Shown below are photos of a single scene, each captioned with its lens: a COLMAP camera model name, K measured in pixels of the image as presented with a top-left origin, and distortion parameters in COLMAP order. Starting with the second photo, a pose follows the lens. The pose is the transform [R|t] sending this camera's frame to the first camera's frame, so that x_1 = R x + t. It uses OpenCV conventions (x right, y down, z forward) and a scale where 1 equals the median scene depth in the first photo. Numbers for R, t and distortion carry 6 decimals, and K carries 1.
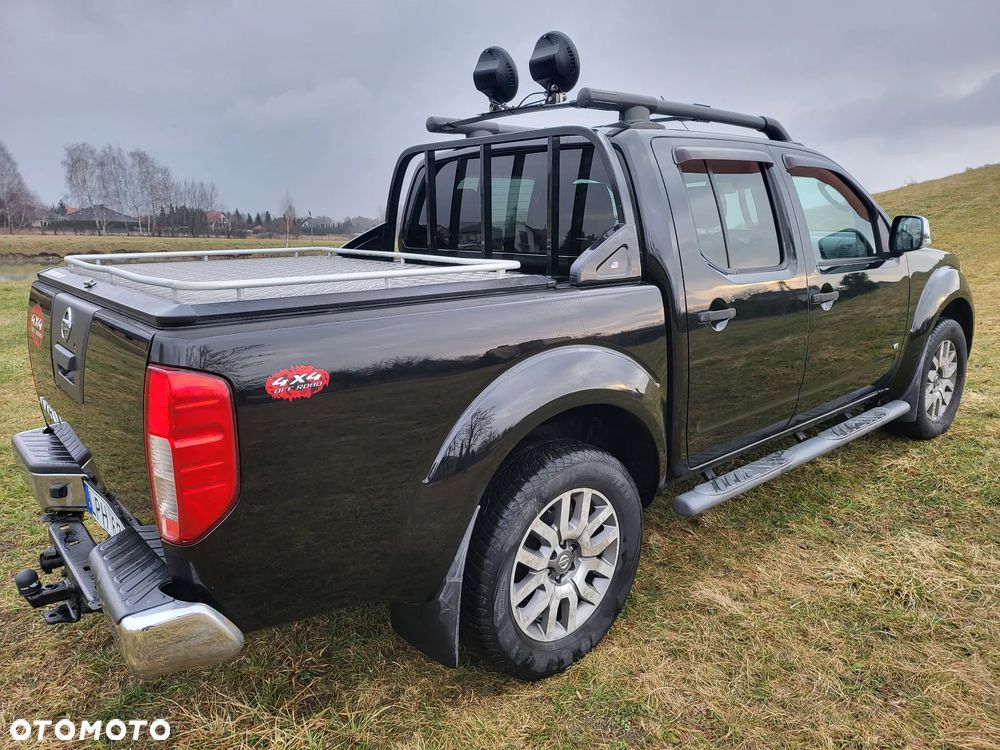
lens RADIAL K [[696.5, 0, 505.7], [0, 696.5, 369.8], [0, 0, 1]] dist [0.055604, -0.056675]
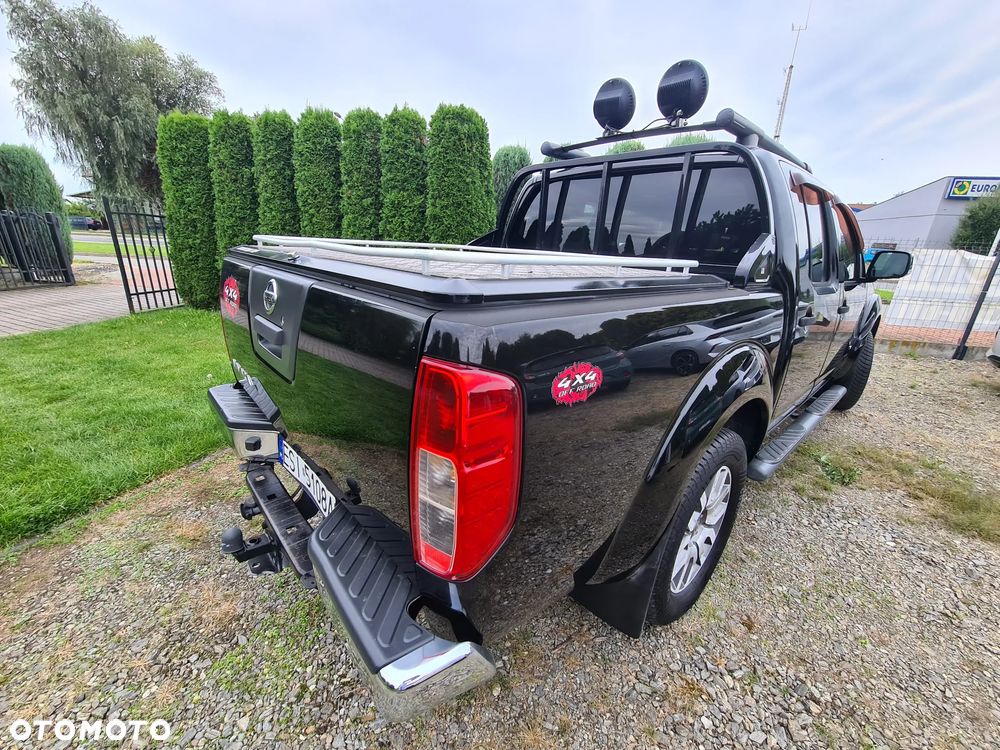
lens RADIAL K [[401.7, 0, 495.7], [0, 401.7, 382.6], [0, 0, 1]] dist [0.009202, -0.000087]
pose [[0.997975, 0.050874, 0.038181, -0.264881], [-0.054683, 0.992815, 0.106433, -0.018118], [-0.032492, -0.108306, 0.993587, 0.340198]]
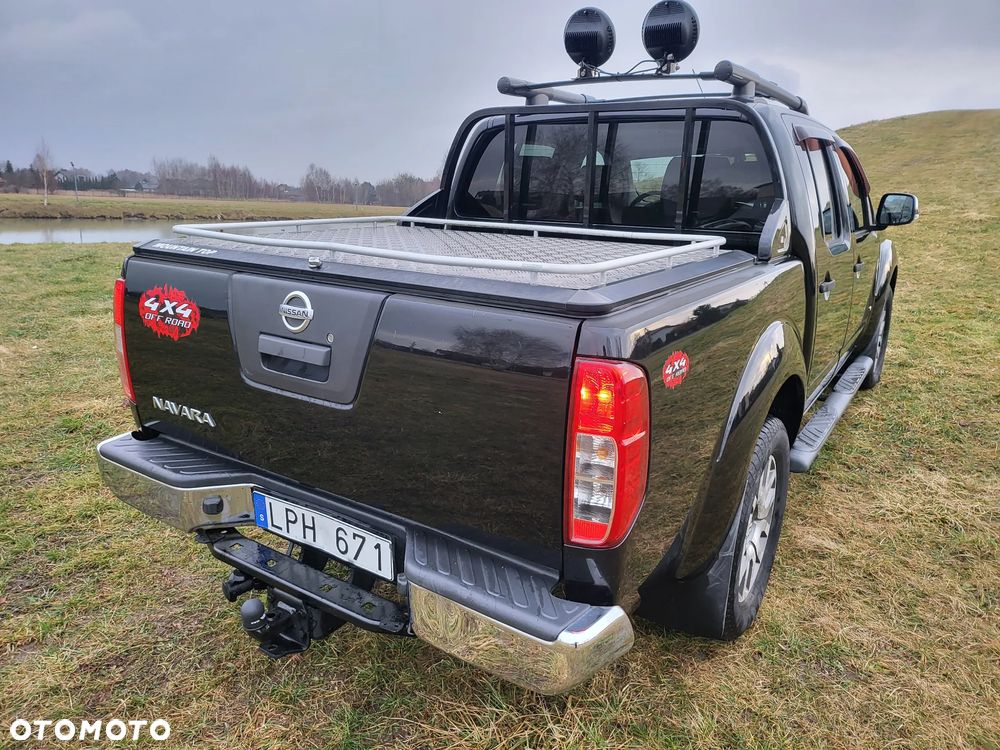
lens RADIAL K [[693.7, 0, 506.9], [0, 693.7, 379.0], [0, 0, 1]] dist [0.069815, -0.071434]
pose [[0.961554, -0.050276, 0.269975, -0.499294], [0.033098, 0.997149, 0.067812, -0.026214], [-0.272615, -0.056269, 0.960476, 0.094238]]
